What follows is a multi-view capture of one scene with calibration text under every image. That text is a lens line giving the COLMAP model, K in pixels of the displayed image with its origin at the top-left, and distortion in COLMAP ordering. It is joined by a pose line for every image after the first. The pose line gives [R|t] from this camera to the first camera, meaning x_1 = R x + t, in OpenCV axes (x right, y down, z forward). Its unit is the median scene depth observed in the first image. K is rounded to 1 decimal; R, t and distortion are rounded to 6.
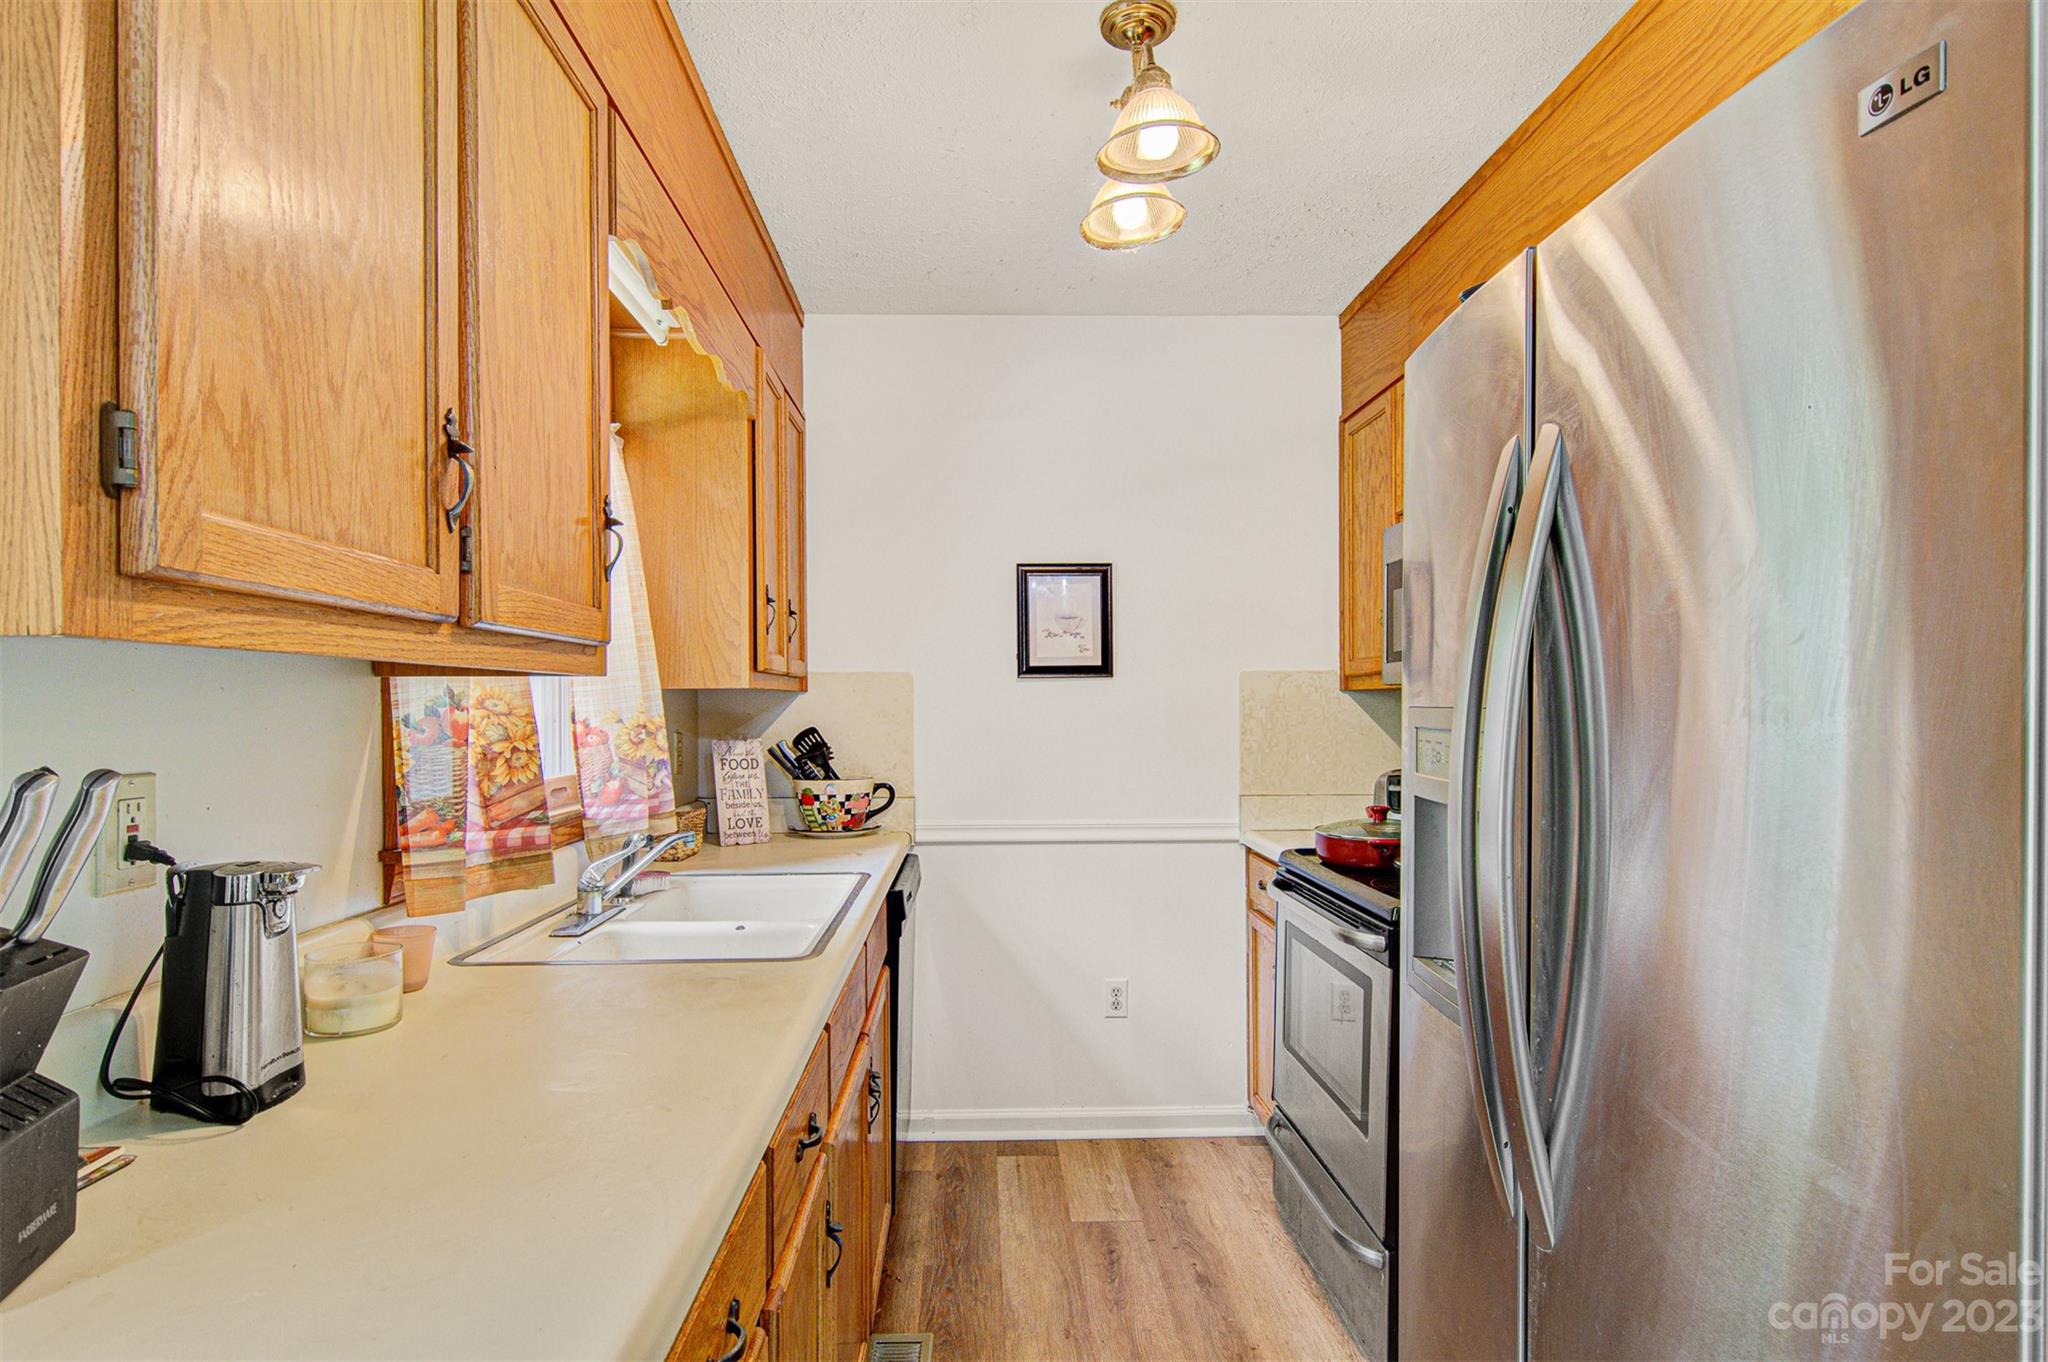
lens RADIAL K [[1079.9, 0, 1033.5], [0, 1079.9, 699.8], [0, 0, 1]] dist [0.002158, -0.003781]
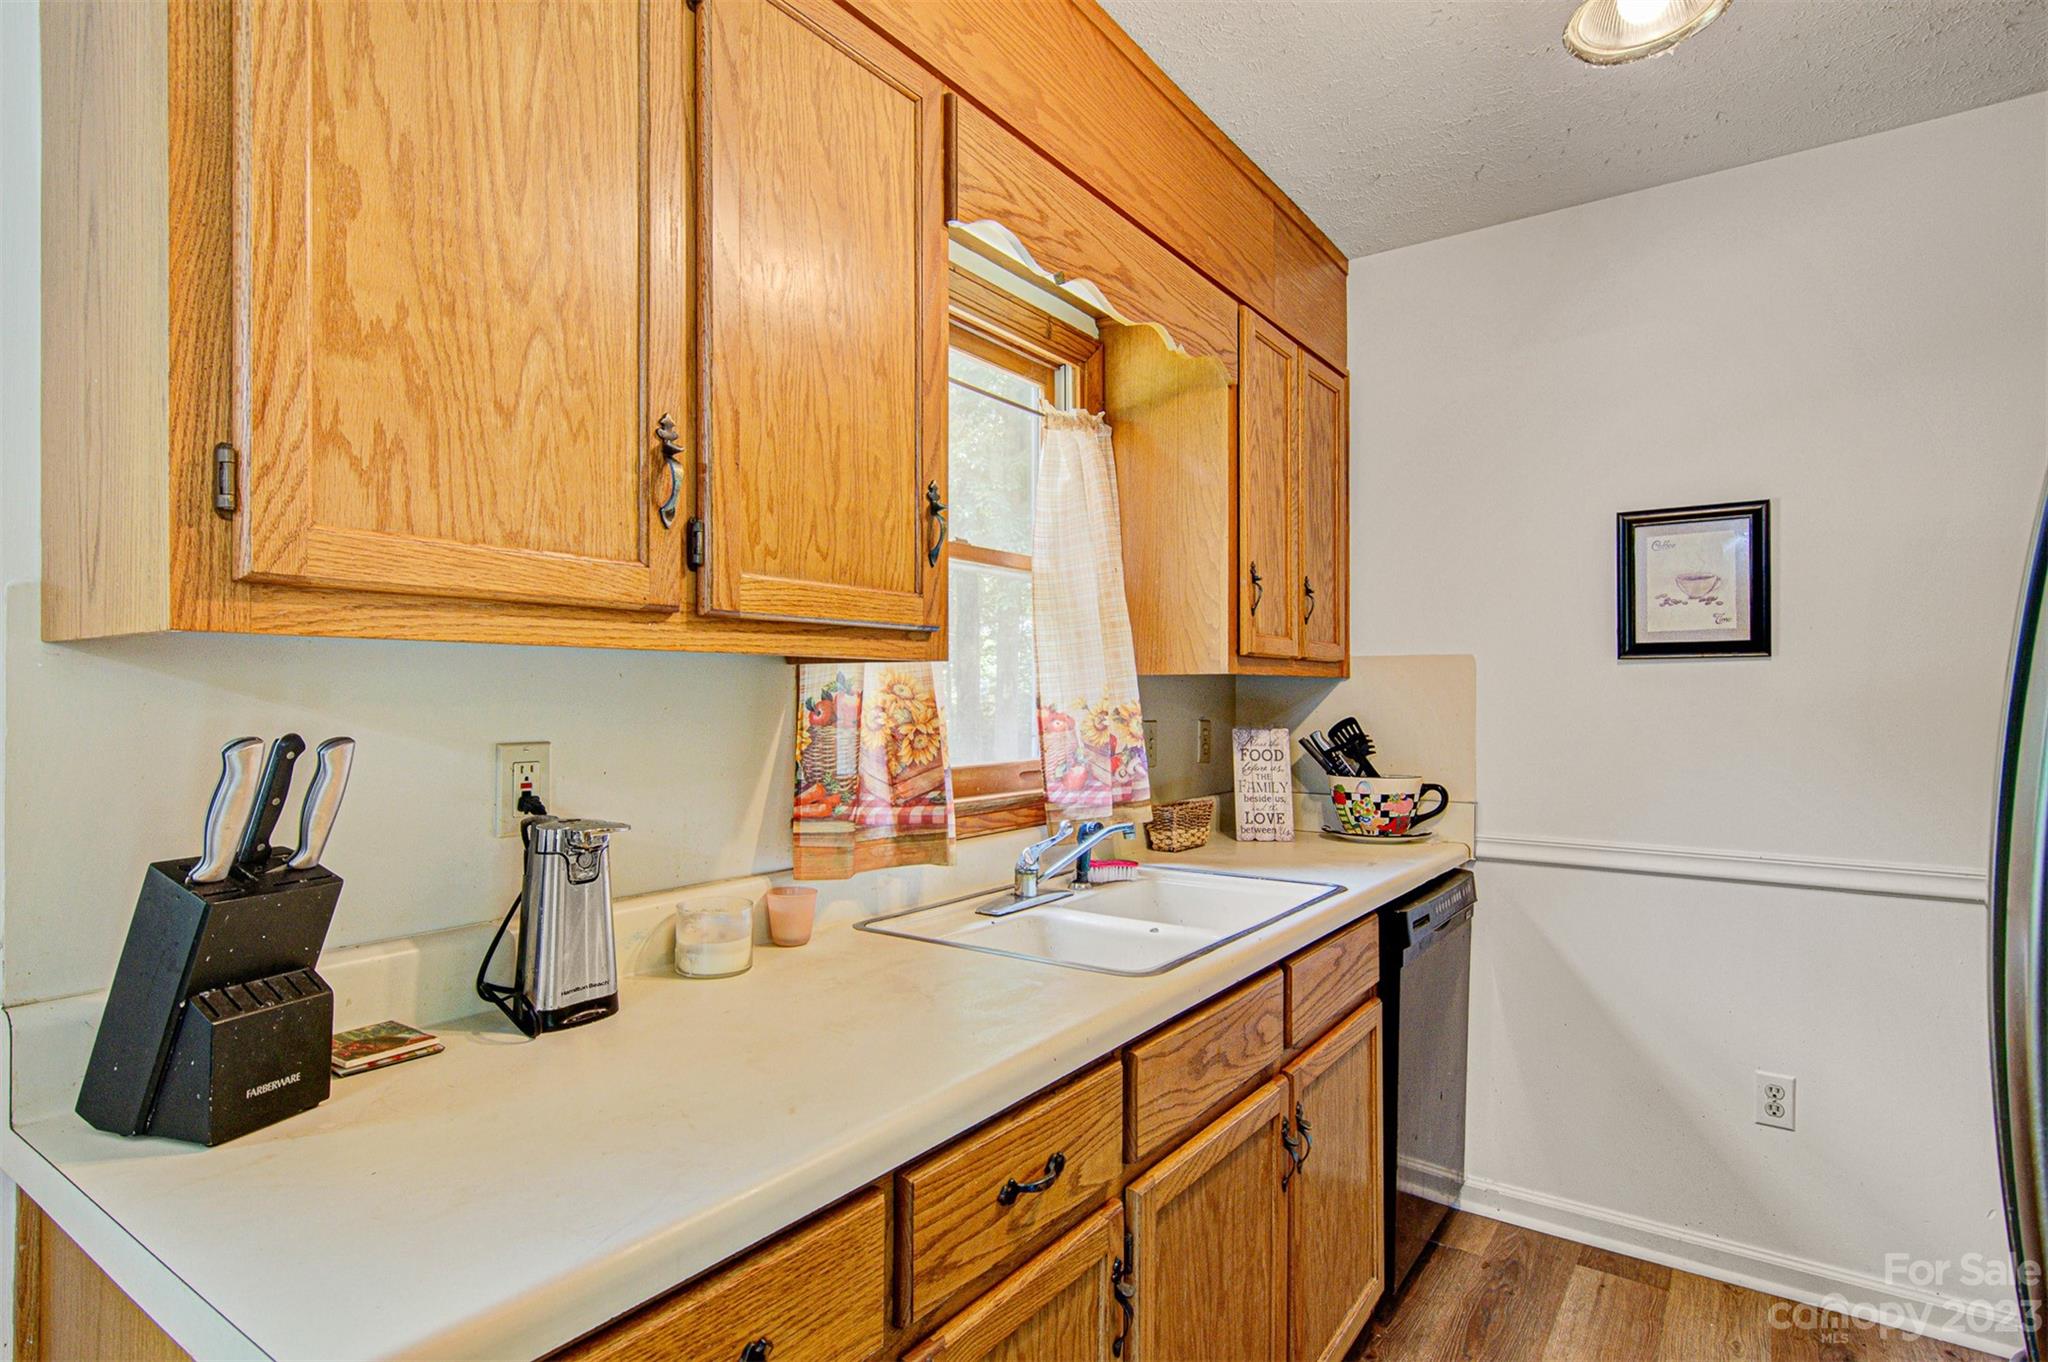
lens RADIAL K [[1079.9, 0, 1015.6], [0, 1079.9, 686.5], [0, 0, 1]] dist [0.002158, -0.003781]
pose [[0.782766, 0.000228, -0.622316, 0.165898], [-0.001533, 0.999998, -0.001561, 0.001887], [0.622314, 0.002176, 0.782765, 0.152281]]
